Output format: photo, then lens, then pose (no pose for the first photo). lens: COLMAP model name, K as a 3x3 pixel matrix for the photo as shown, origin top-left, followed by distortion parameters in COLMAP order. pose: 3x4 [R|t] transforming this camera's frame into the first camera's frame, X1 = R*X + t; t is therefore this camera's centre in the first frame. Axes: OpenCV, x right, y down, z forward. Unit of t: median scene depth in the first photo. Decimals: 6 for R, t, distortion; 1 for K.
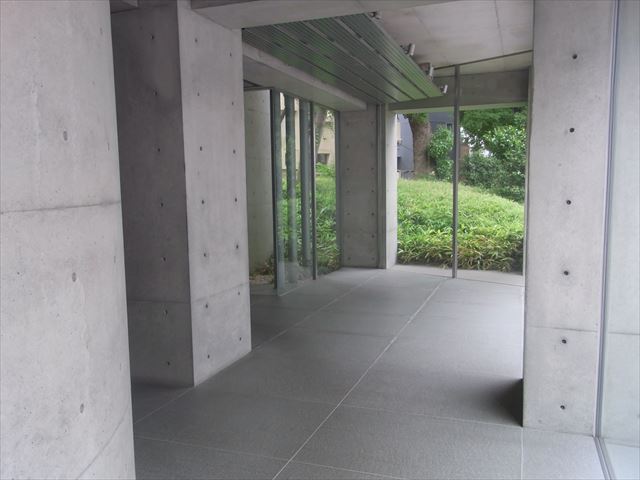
lens RADIAL K [[562.4, 0, 320.0], [0, 562.4, 240.0], [0, 0, 1]] dist [-0.002108, -0.004374]
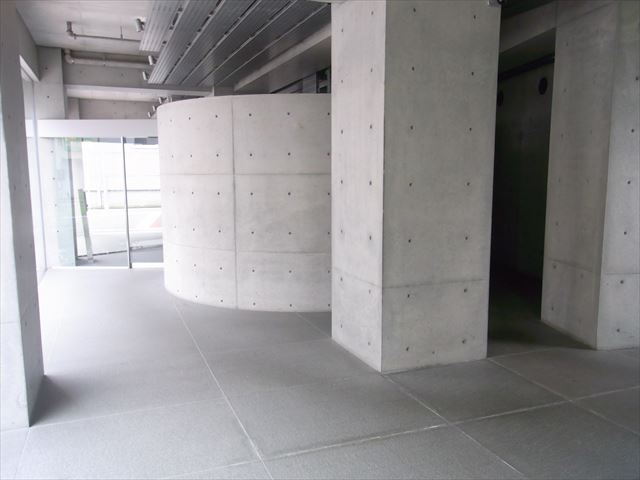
lens RADIAL K [[562.4, 0, 320.0], [0, 562.4, 240.0], [0, 0, 1]] dist [-0.002108, -0.004374]
pose [[-0.751444, 0.103070, -0.651696, 0.496702], [-0.047384, 0.976742, 0.209115, -0.169188], [0.658093, 0.188018, -0.729083, 1.653994]]
